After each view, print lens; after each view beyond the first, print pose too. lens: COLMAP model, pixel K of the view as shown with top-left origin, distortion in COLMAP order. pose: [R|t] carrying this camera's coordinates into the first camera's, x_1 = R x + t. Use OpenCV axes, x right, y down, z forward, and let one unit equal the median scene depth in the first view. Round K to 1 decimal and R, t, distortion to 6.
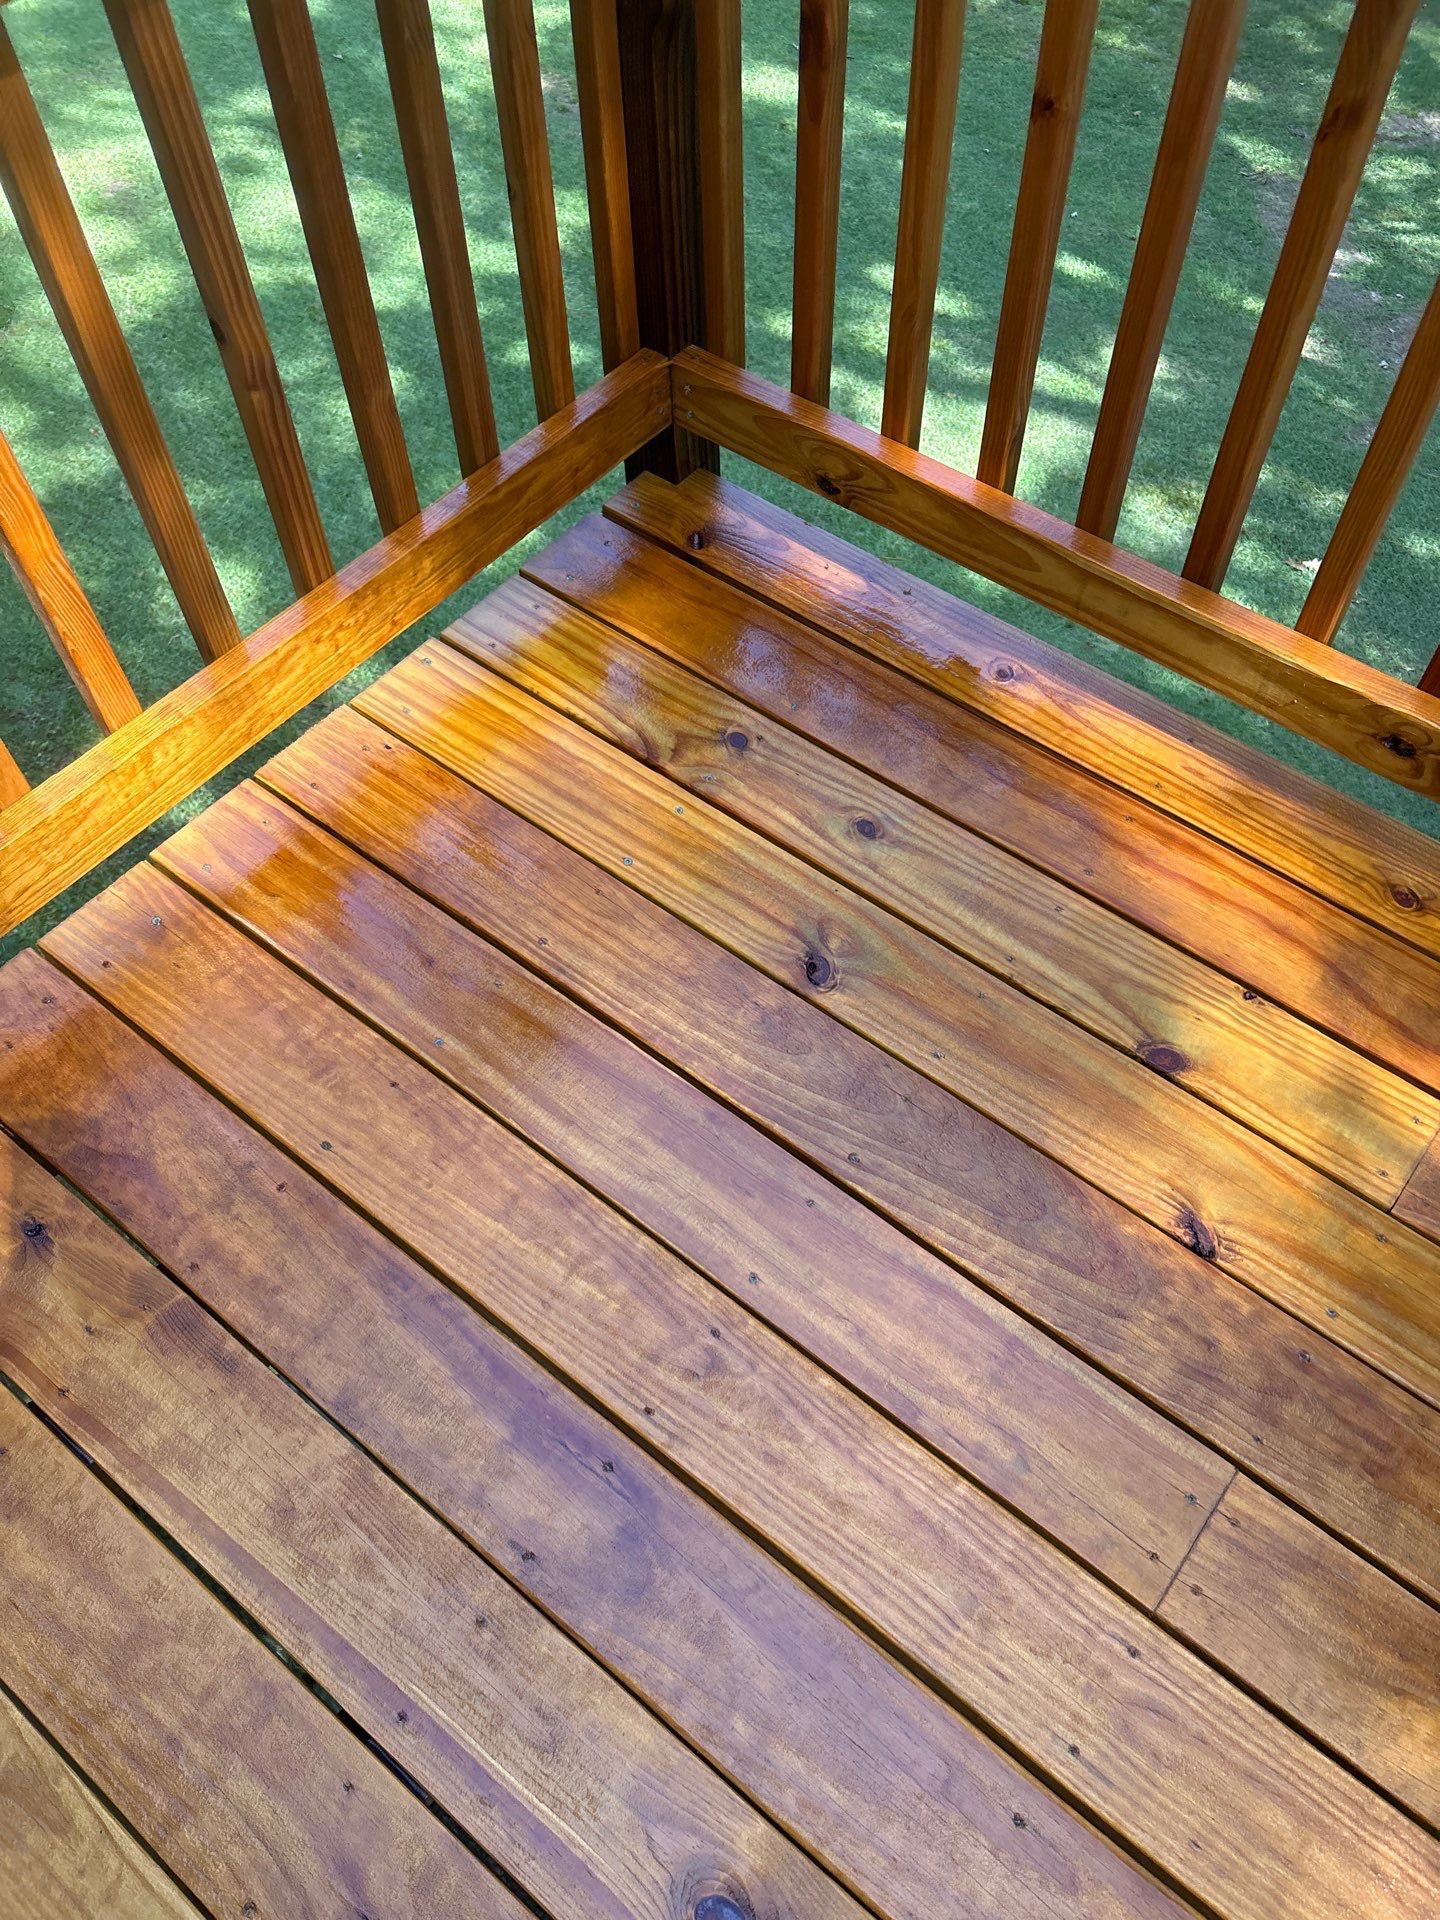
lens RADIAL K [[1417.6, 0, 720.0], [0, 1417.6, 960.0], [0, 0, 1]] dist [0.065156, -0.071170]
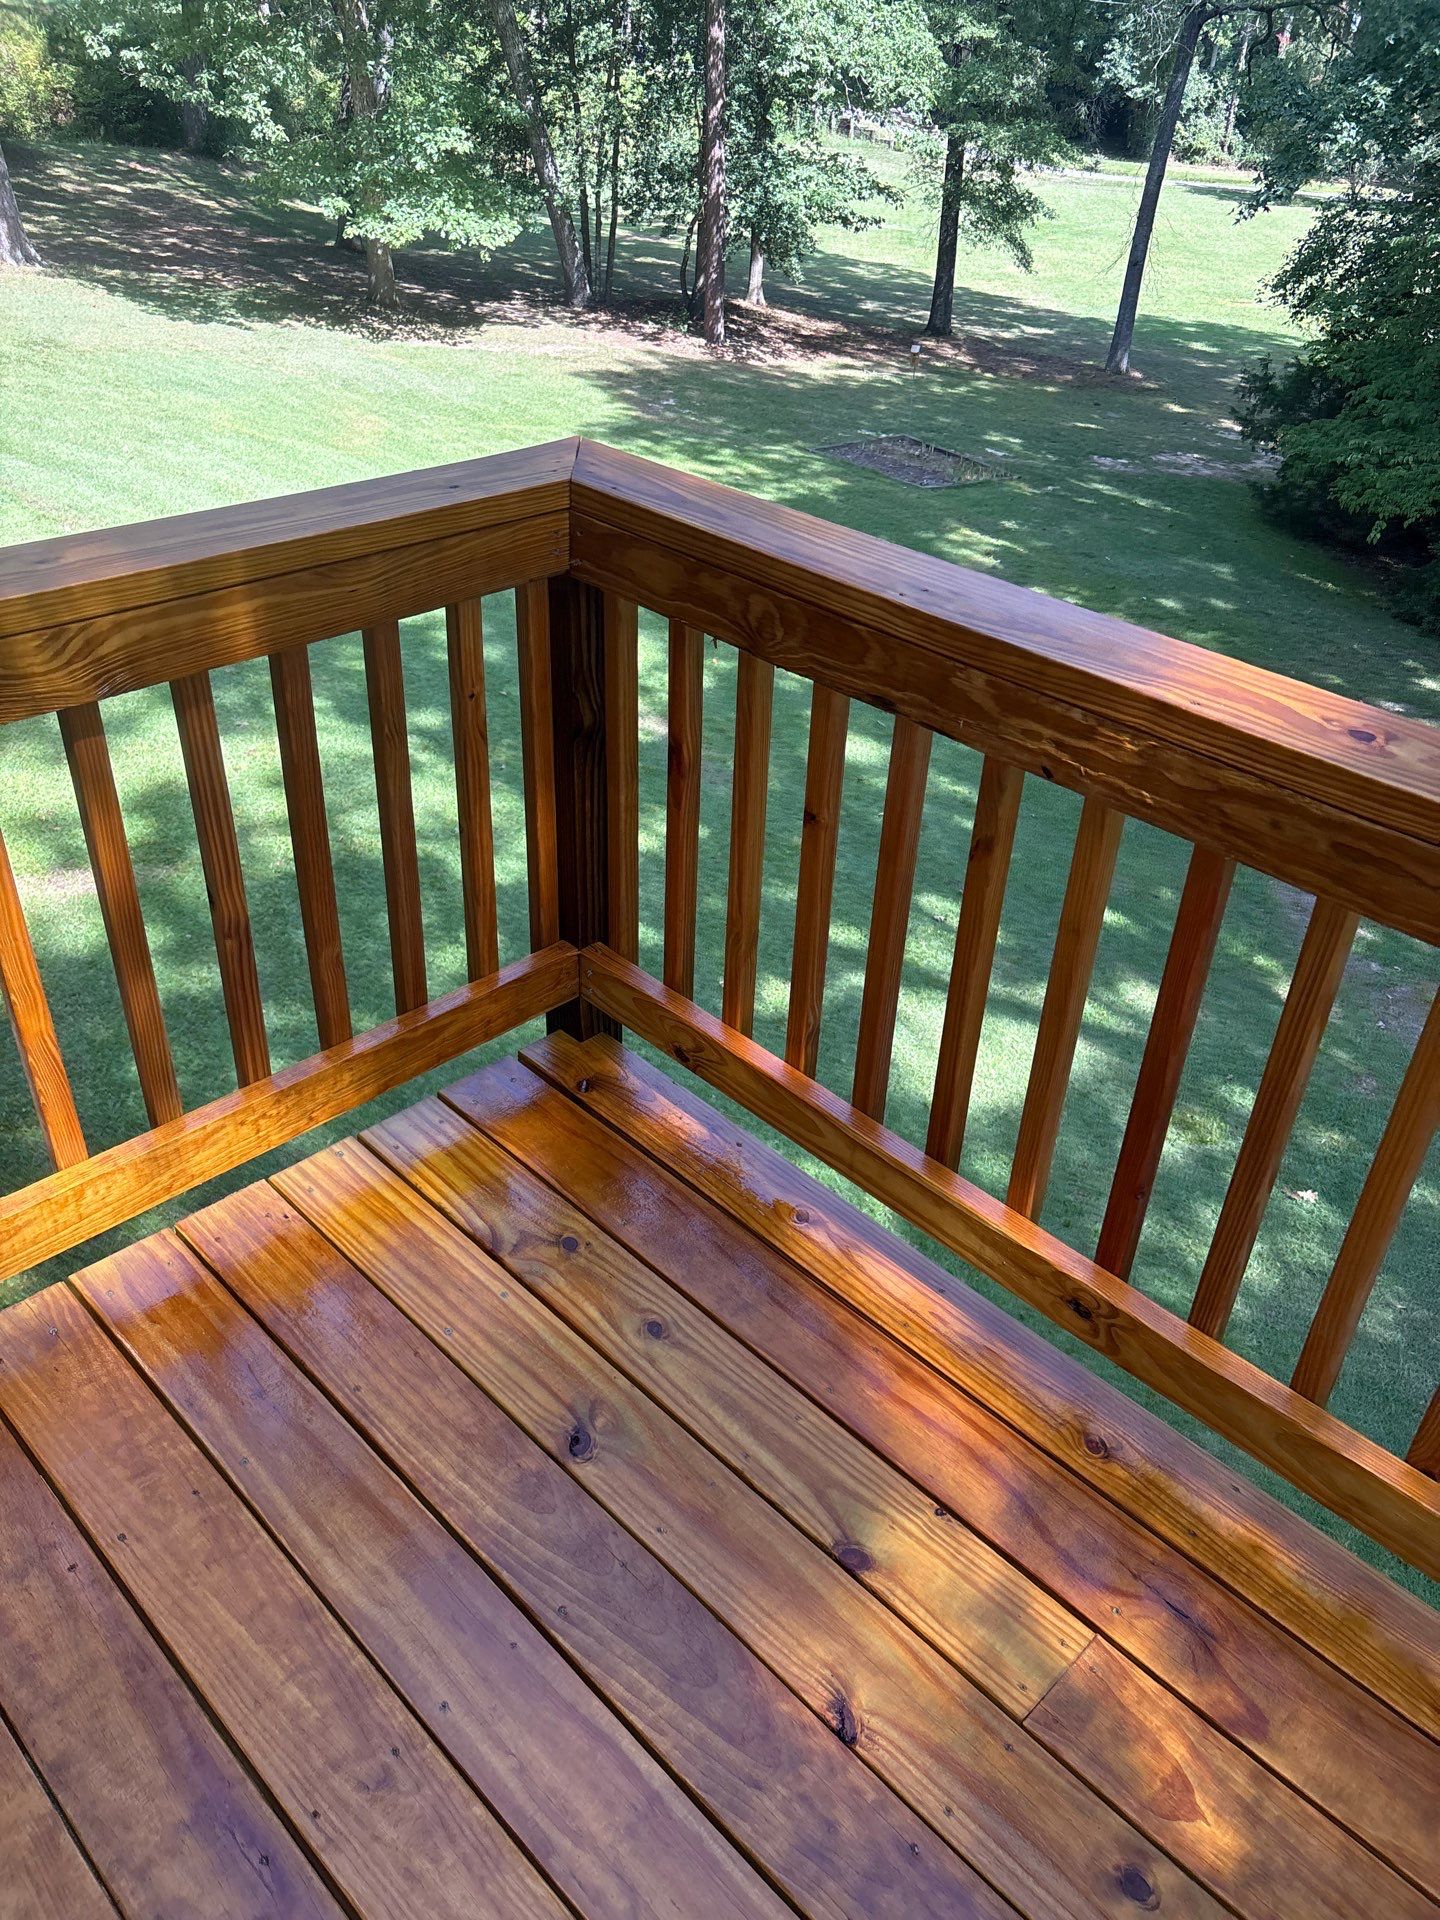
lens RADIAL K [[1438.9, 0, 720.5], [0, 1438.9, 912.5], [0, 0, 1]] dist [-0.010989, 0.006305]
pose [[0.992047, 0.104319, -0.070430, 0.223383], [-0.124003, 0.905995, -0.404718, 0.076294], [0.021589, 0.410232, 0.911725, -0.251497]]
